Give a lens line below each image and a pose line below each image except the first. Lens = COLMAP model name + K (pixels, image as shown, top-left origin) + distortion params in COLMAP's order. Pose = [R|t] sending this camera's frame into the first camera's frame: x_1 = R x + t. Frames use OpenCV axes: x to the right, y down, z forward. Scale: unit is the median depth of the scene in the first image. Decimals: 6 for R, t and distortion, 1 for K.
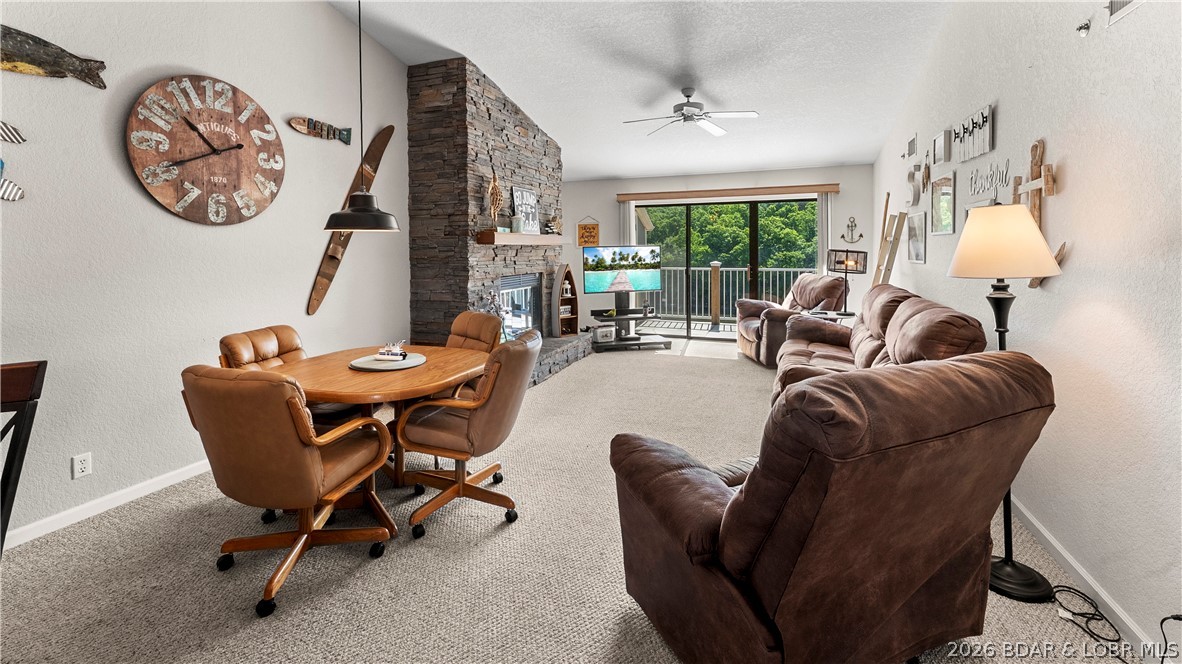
lens RADIAL K [[498.9, 0, 589.3], [0, 498.9, 260.5], [0, 0, 1]] dist [-0.001140, 0.000150]
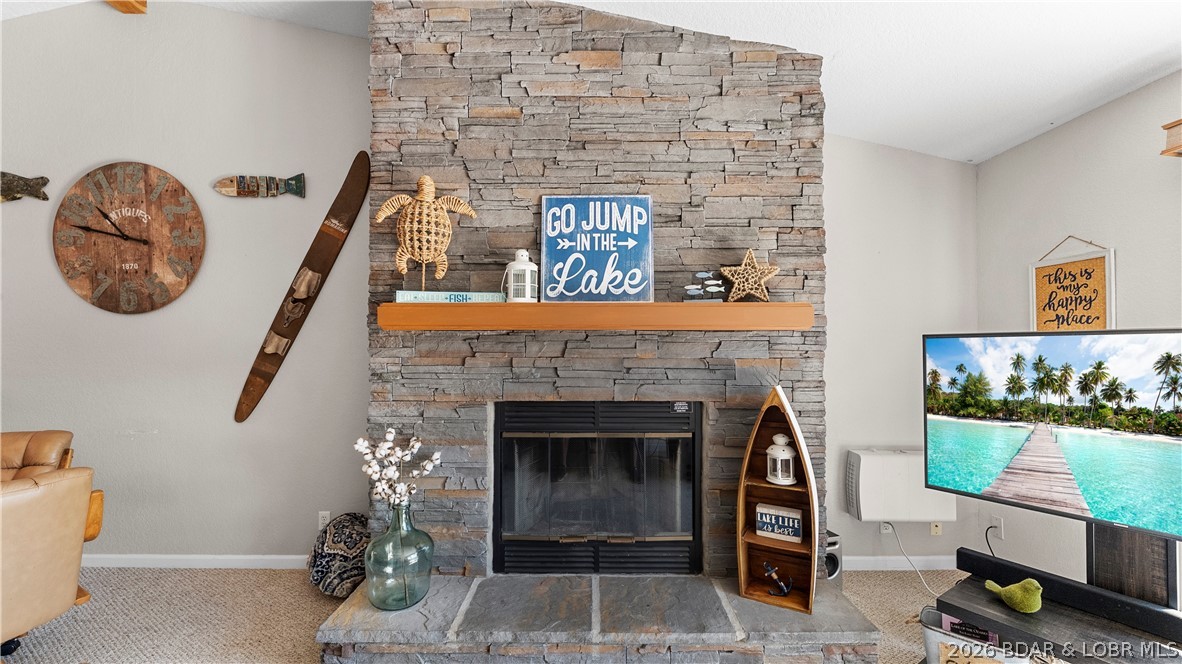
lens RADIAL K [[530.2, 0, 591.0], [0, 530.2, 332.0], [0, 0, 1]] dist [-0.002240, -0.000357]
pose [[0.334723, -0.019955, -0.942105, 0.307492], [-0.027601, 0.999139, -0.030969, -0.018217], [0.941912, 0.036369, 0.333884, 0.919554]]
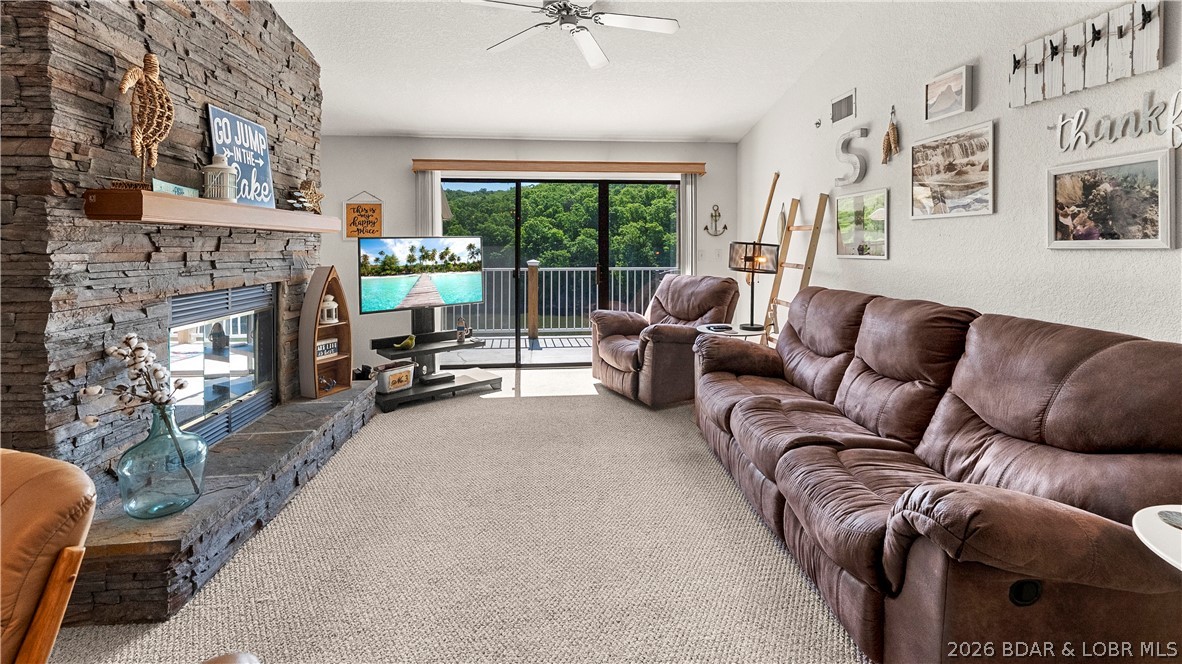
lens RADIAL K [[506.1, 0, 593.4], [0, 506.1, 243.8], [0, 0, 1]] dist [-0.001127, -0.000032]
pose [[0.896584, 0.004834, 0.442848, -0.038497], [0.009561, 0.999496, -0.030266, 0.002273], [-0.442771, 0.031370, 0.896086, 0.419428]]
